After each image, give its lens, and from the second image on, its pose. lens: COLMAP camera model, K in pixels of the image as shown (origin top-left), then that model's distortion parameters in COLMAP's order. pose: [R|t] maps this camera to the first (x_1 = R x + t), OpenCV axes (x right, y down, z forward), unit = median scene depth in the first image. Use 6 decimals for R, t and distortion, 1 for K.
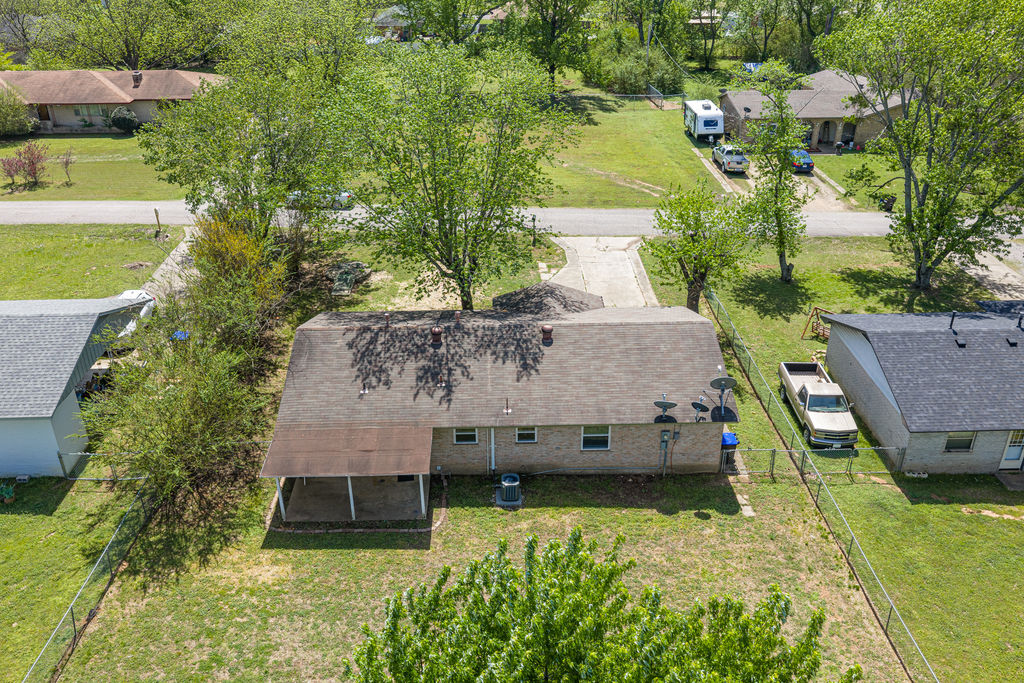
lens RADIAL K [[847.2, 0, 514.5], [0, 847.2, 341.6], [0, 0, 1]] dist [0.015466, -0.021147]
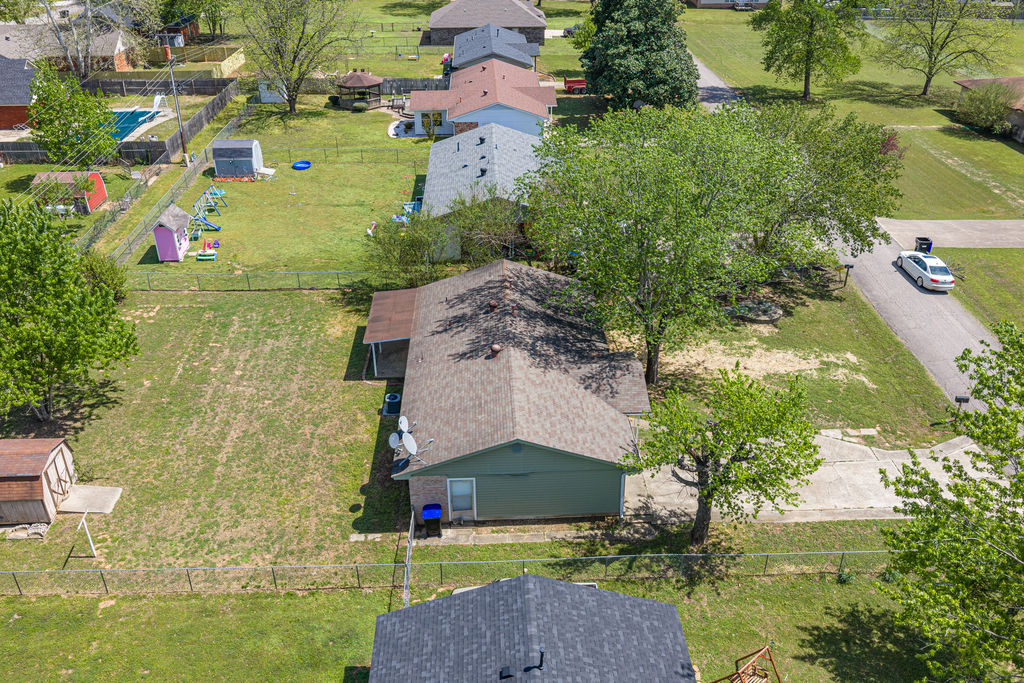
lens RADIAL K [[847.2, 0, 515.0], [0, 847.2, 341.6], [0, 0, 1]] dist [0.015466, -0.021147]
pose [[0.014150, 0.499646, -0.866114, 1.050282], [-0.460972, 0.771918, 0.437775, -0.547451], [0.887302, 0.393060, 0.241245, 0.769681]]
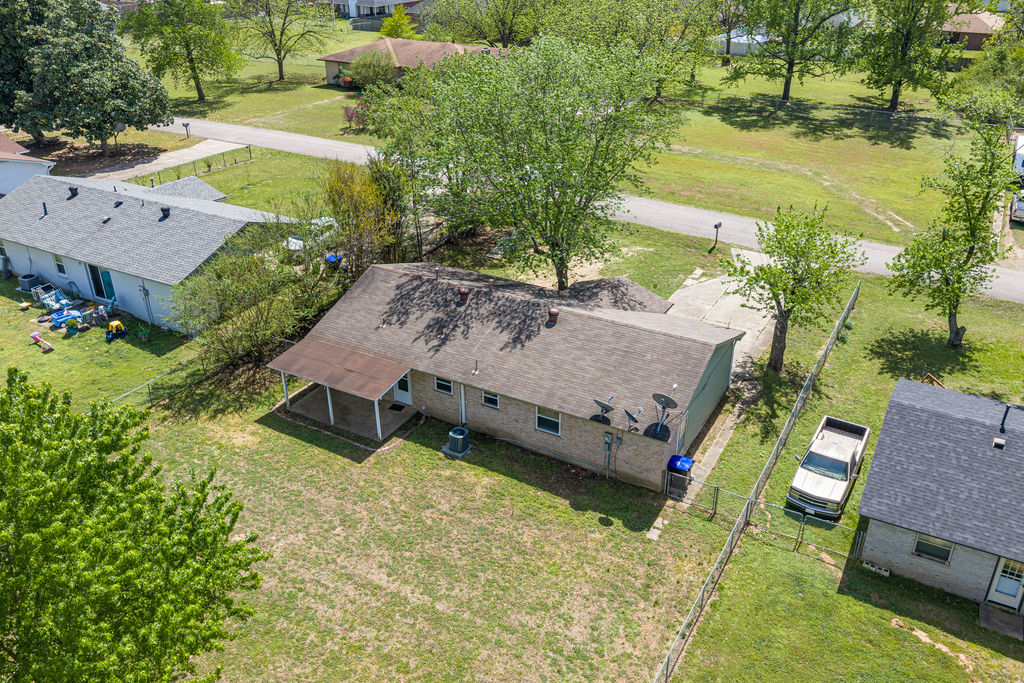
lens RADIAL K [[847.2, 0, 515.1], [0, 847.2, 338.7], [0, 0, 1]] dist [0.015466, -0.021147]
pose [[0.859062, 0.238627, -0.452847, 0.496566], [-0.238253, 0.969418, 0.058860, -0.034598], [0.453044, 0.057328, 0.889643, 0.048252]]
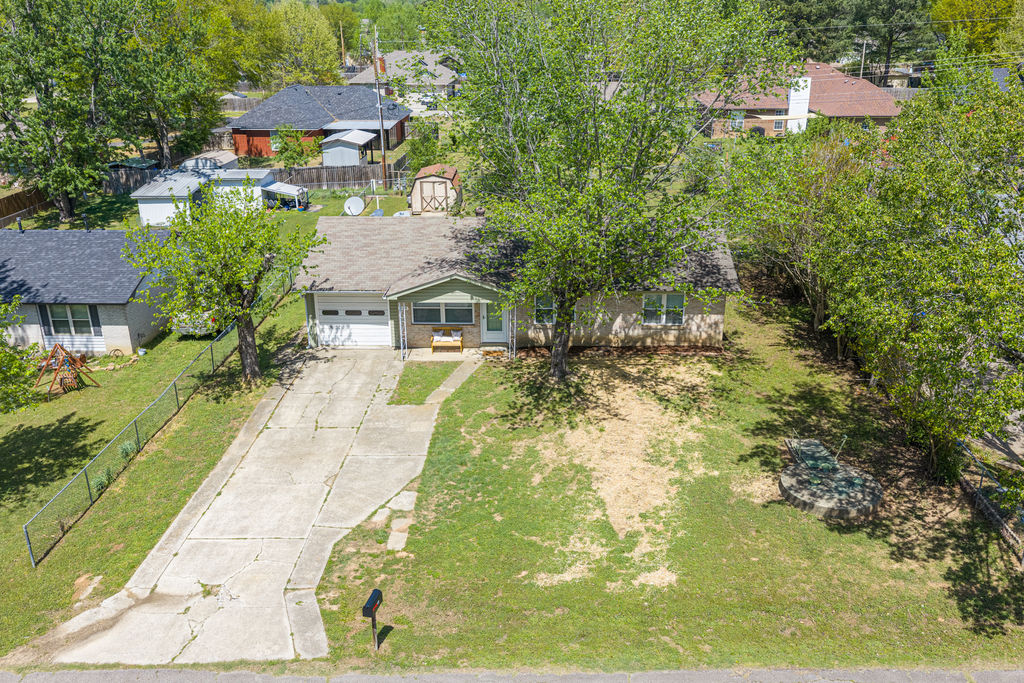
lens RADIAL K [[847.2, 0, 514.7], [0, 847.2, 337.1], [0, 0, 1]] dist [0.015466, -0.021147]
pose [[-0.997768, -0.012386, 0.065618, -0.080891], [0.041122, 0.660250, 0.749919, -0.739331], [-0.052613, 0.750943, -0.658267, 1.887675]]
